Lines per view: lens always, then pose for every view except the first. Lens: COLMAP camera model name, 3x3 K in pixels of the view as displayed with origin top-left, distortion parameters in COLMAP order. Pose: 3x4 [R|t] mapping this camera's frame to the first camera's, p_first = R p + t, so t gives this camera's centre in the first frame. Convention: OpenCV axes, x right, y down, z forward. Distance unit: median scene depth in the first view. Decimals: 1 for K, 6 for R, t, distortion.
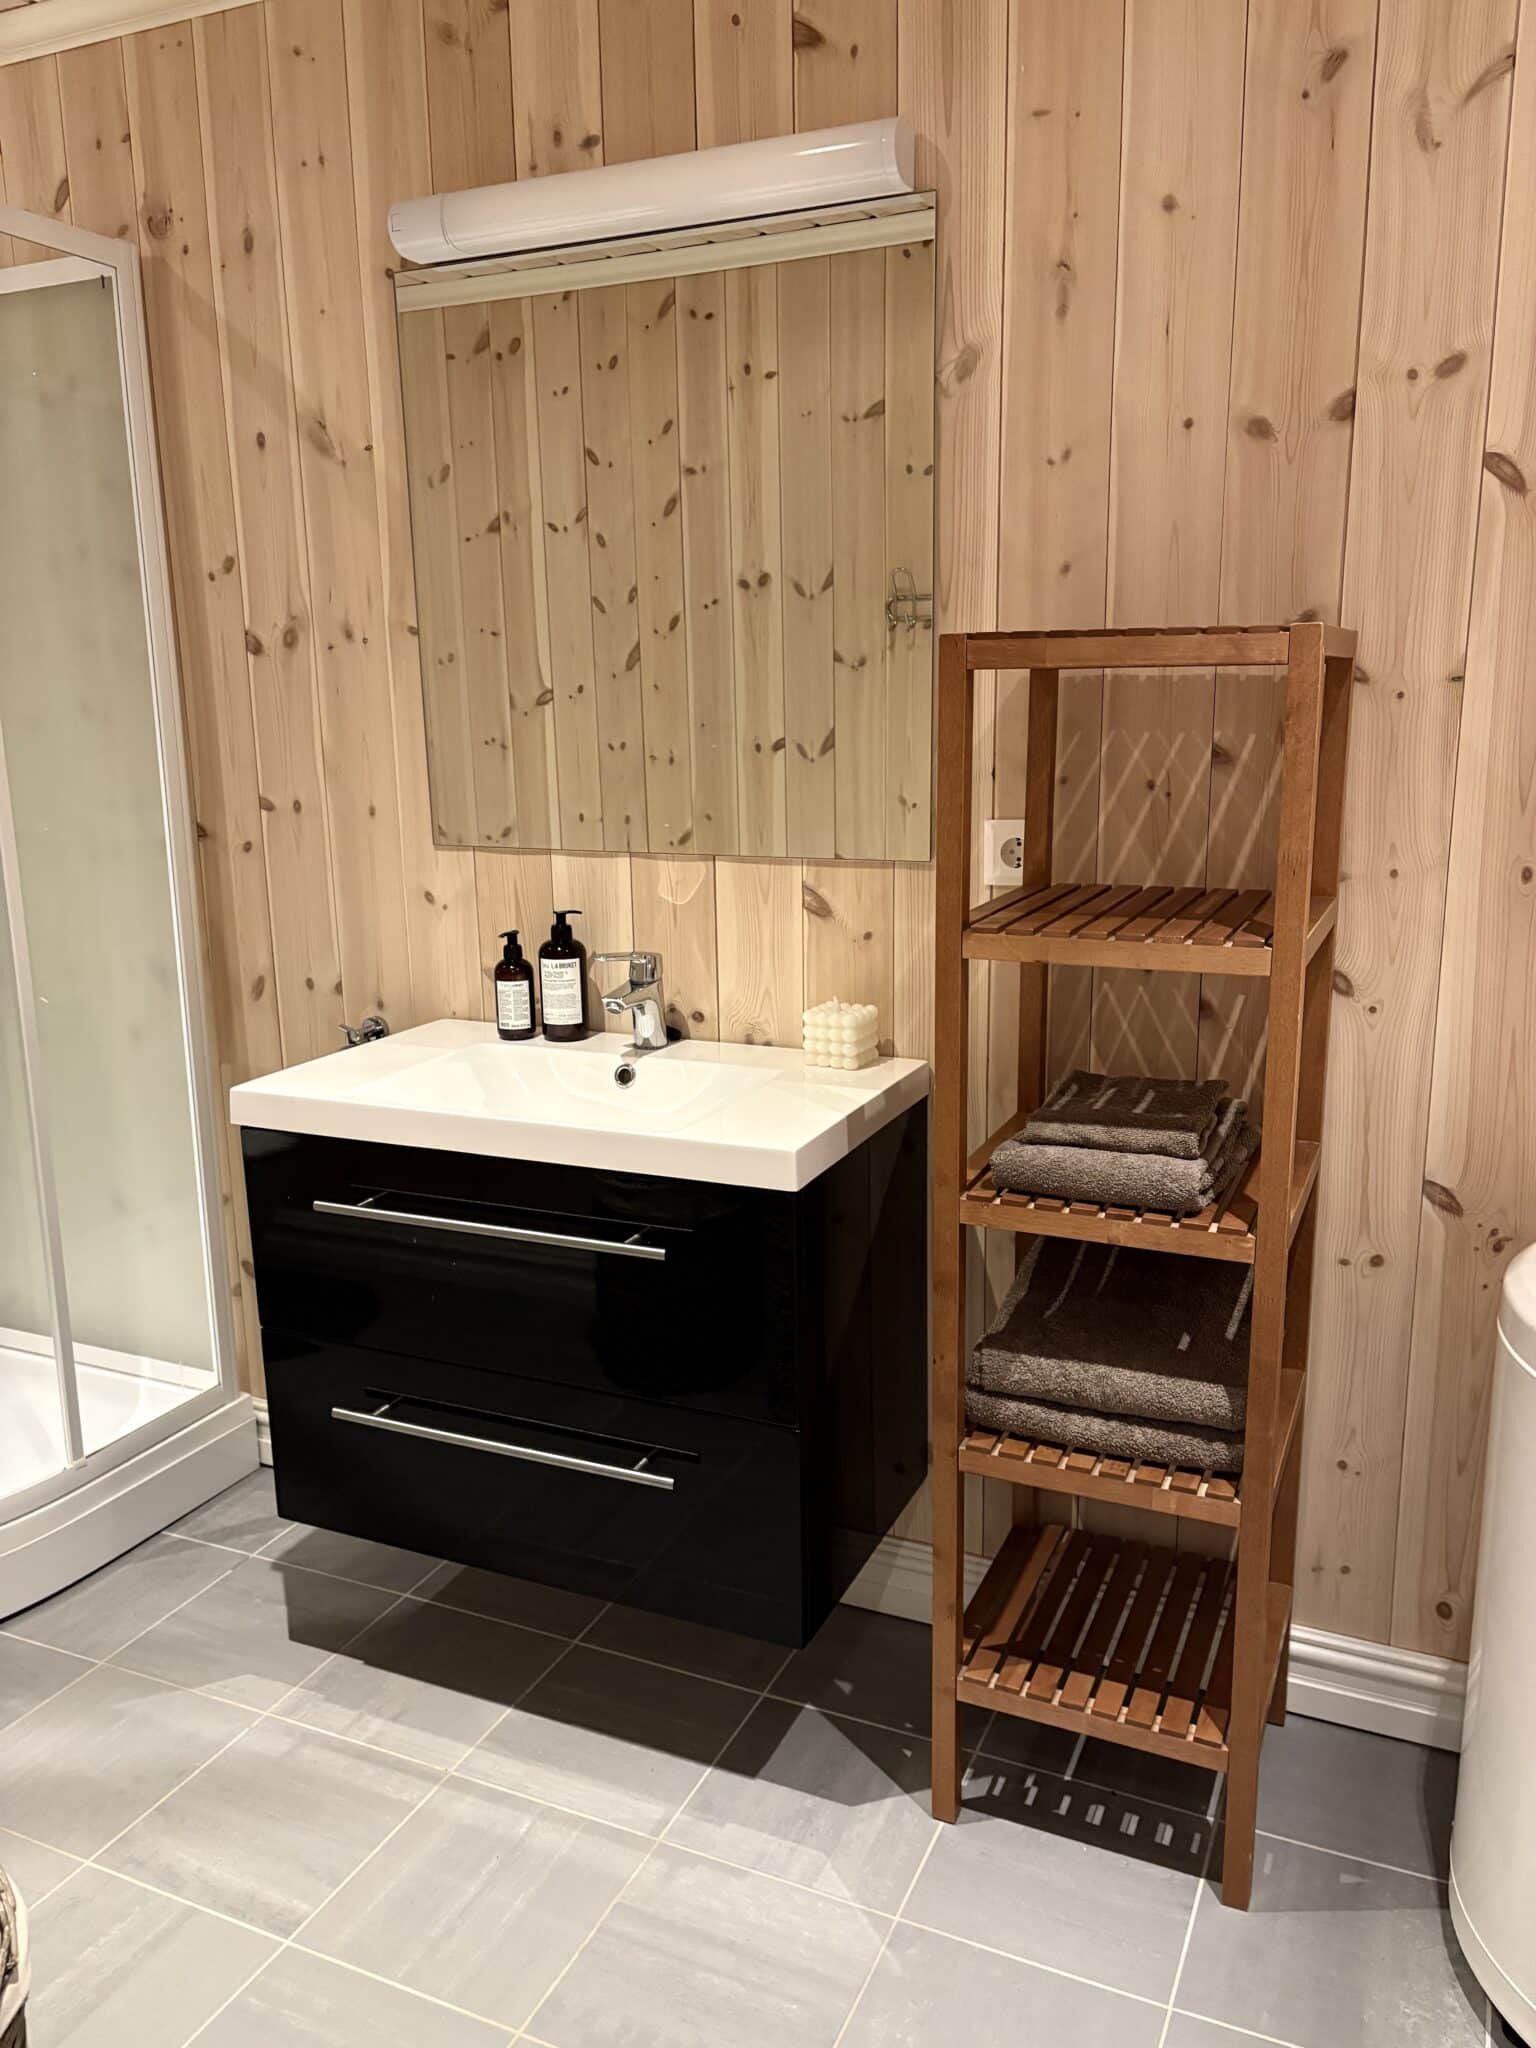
lens RADIAL K [[1561.5, 0, 768.0], [0, 1561.5, 1024.0], [0, 0, 1]] dist [0.076186, -0.083363]
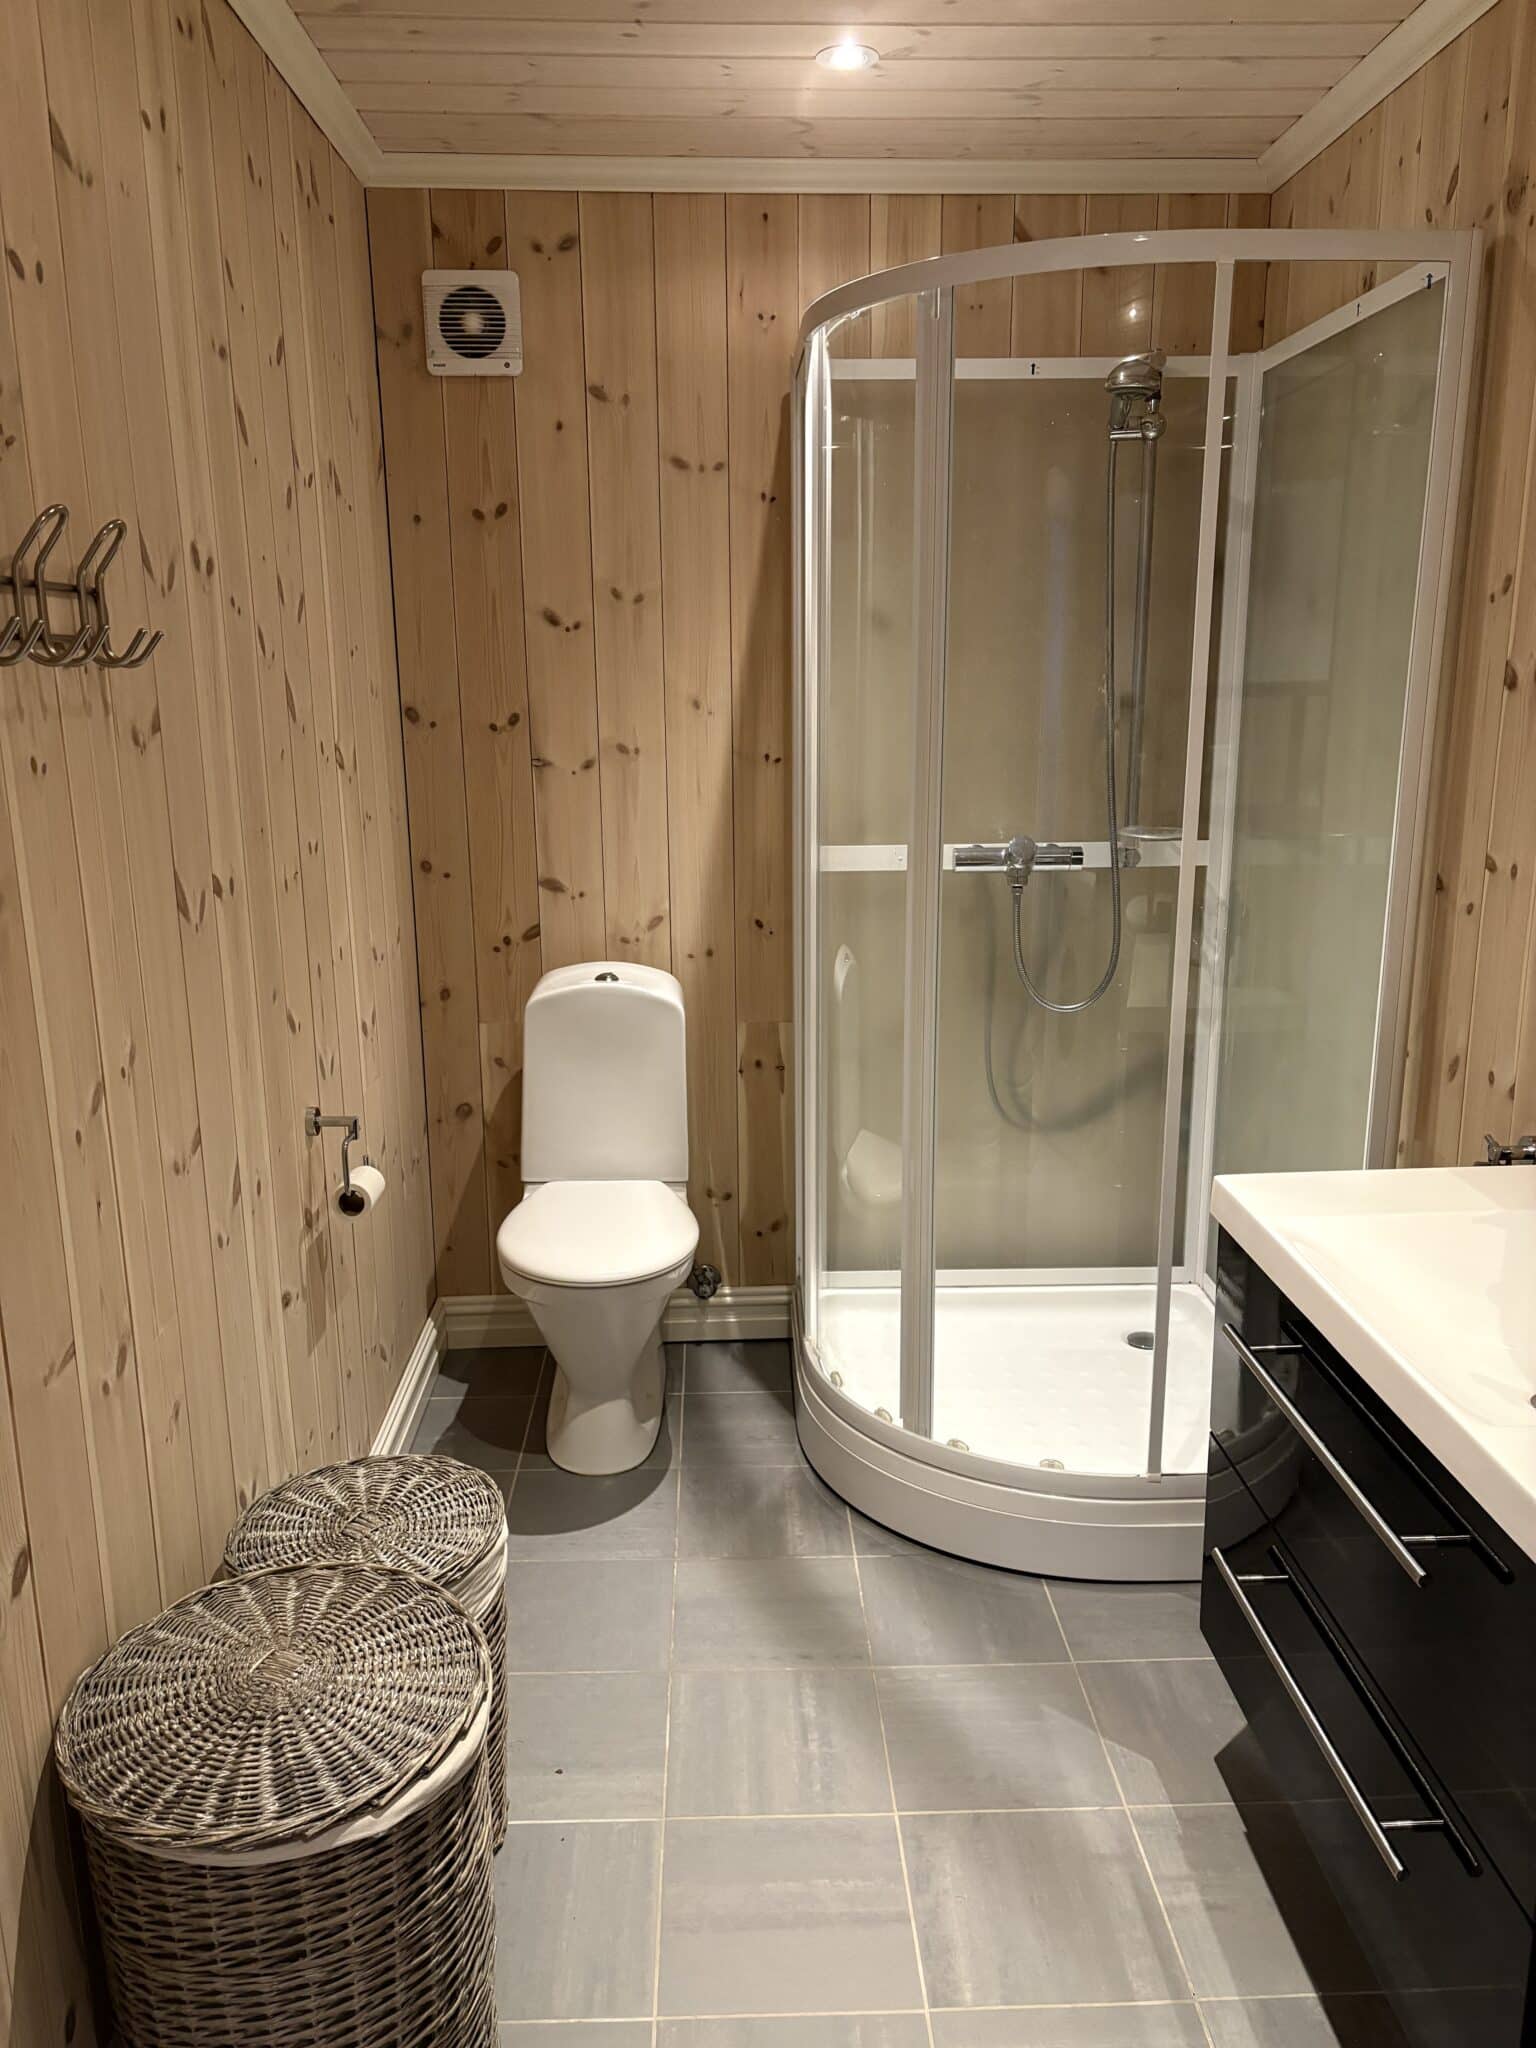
lens RADIAL K [[1561.5, 0, 768.0], [0, 1561.5, 1024.0], [0, 0, 1]] dist [0.076186, -0.083363]
pose [[0.453965, 0.215912, -0.864464, 0.315788], [-0.187107, 0.971664, 0.144430, -0.126684], [0.871153, 0.096181, 0.481500, 0.302558]]
